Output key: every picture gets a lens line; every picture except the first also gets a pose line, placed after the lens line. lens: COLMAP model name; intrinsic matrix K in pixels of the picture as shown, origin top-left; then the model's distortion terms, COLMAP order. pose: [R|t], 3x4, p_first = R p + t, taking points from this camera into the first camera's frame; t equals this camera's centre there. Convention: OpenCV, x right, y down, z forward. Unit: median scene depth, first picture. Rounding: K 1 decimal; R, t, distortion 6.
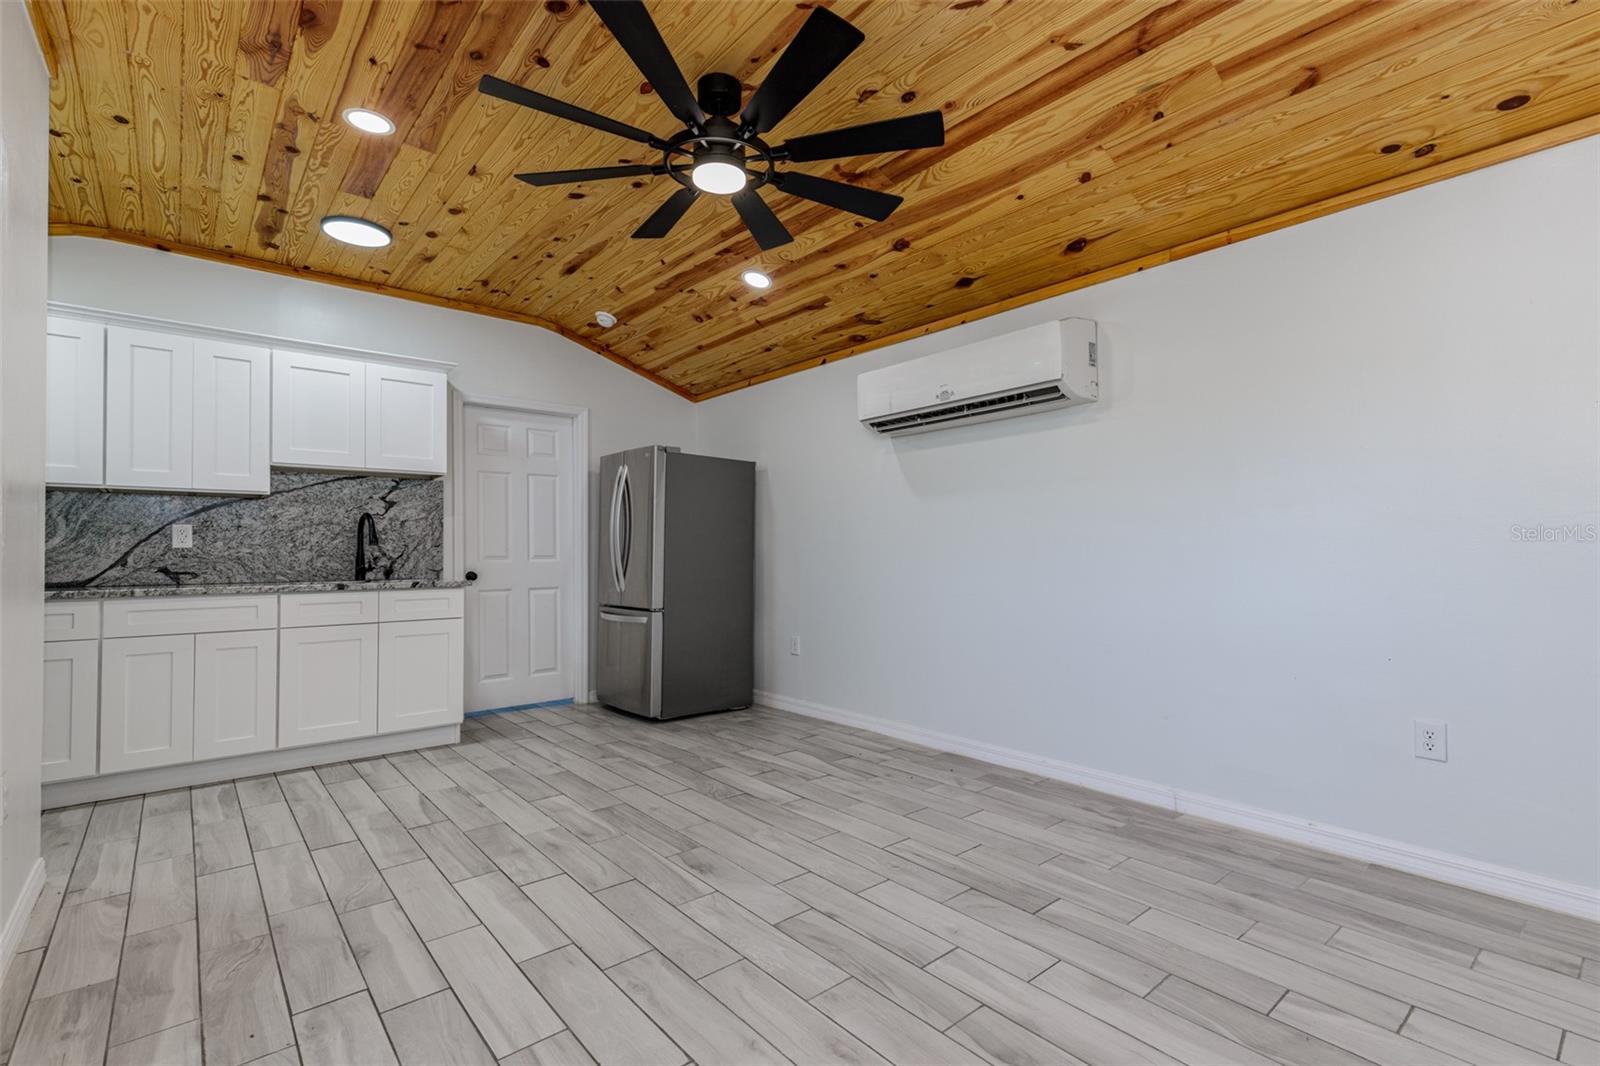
lens RADIAL K [[727.5, 0, 818.5], [0, 727.5, 539.4], [0, 0, 1]] dist [0.006537, -0.000020]
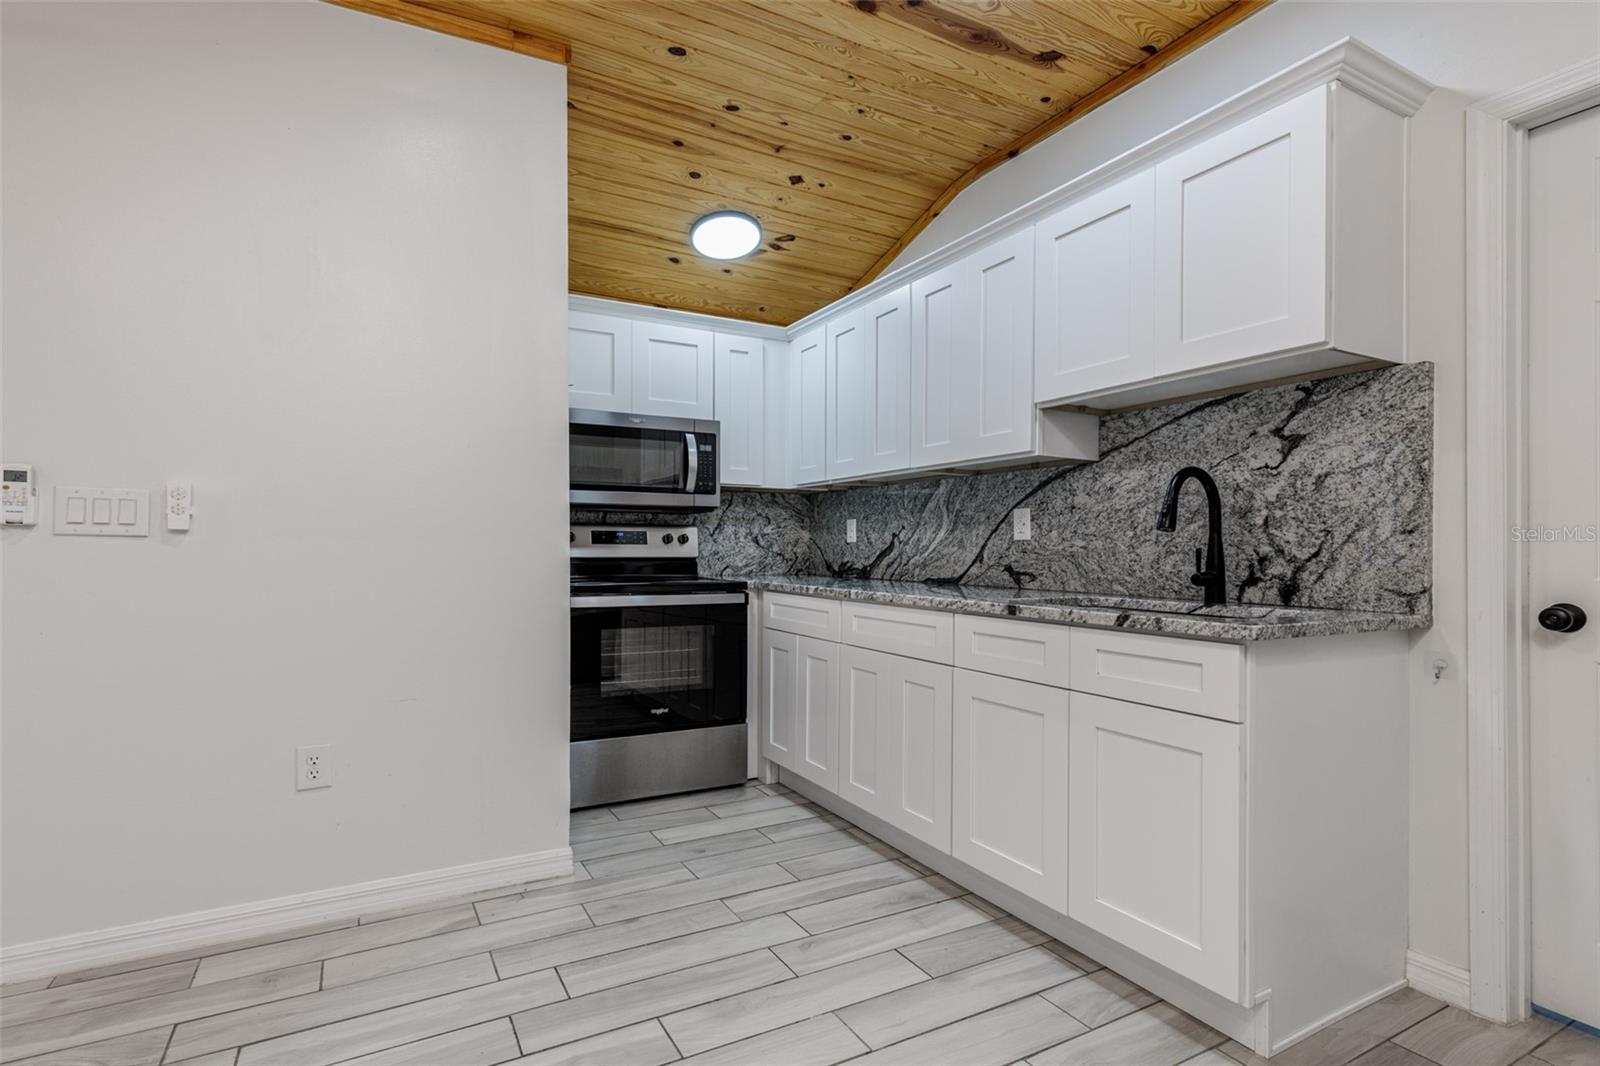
lens RADIAL K [[727.5, 0, 734.8], [0, 727.5, 549.2], [0, 0, 1]] dist [0.006537, -0.000020]
pose [[-0.258172, 0.007000, -0.966074, -0.075222], [0.017062, 0.999851, 0.002684, 0.014506], [0.965948, -0.015791, -0.258253, 0.947960]]
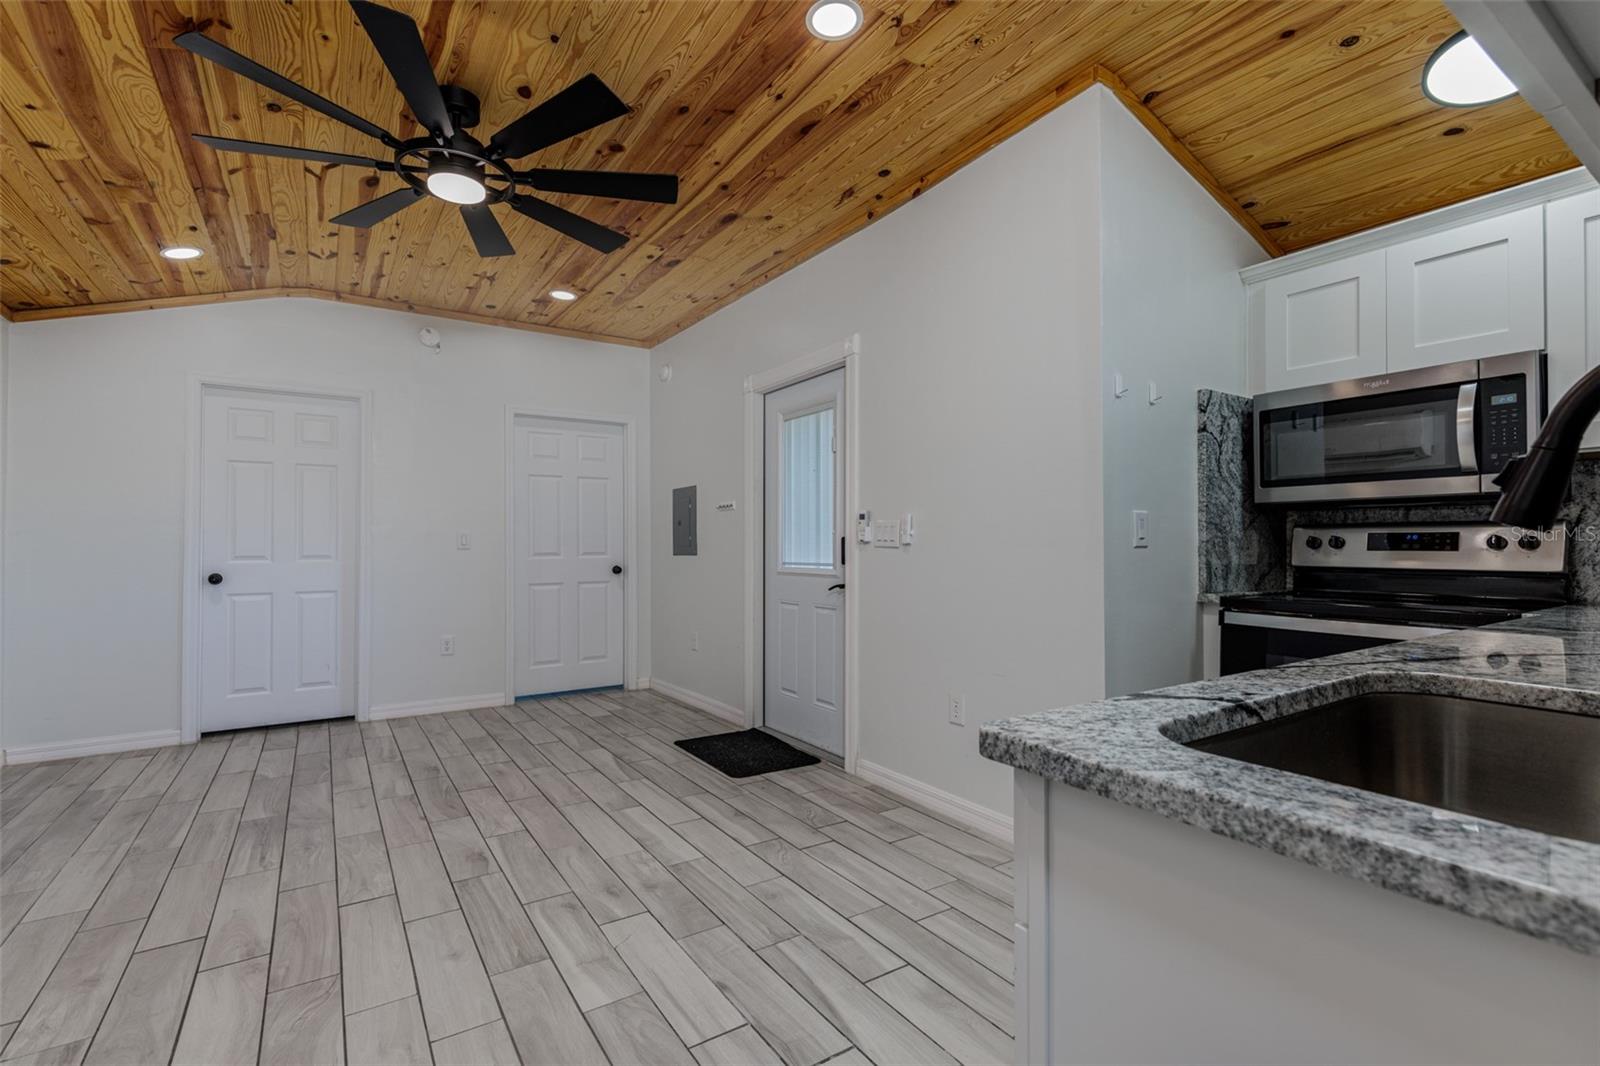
lens RADIAL K [[727.5, 0, 848.2], [0, 727.5, 542.8], [0, 0, 1]] dist [0.006537, -0.000020]
pose [[-0.997266, 0.006018, 0.073647, -0.507793], [0.004257, 0.999702, -0.024056, 0.015008], [-0.073770, -0.023677, -0.996994, 1.324790]]
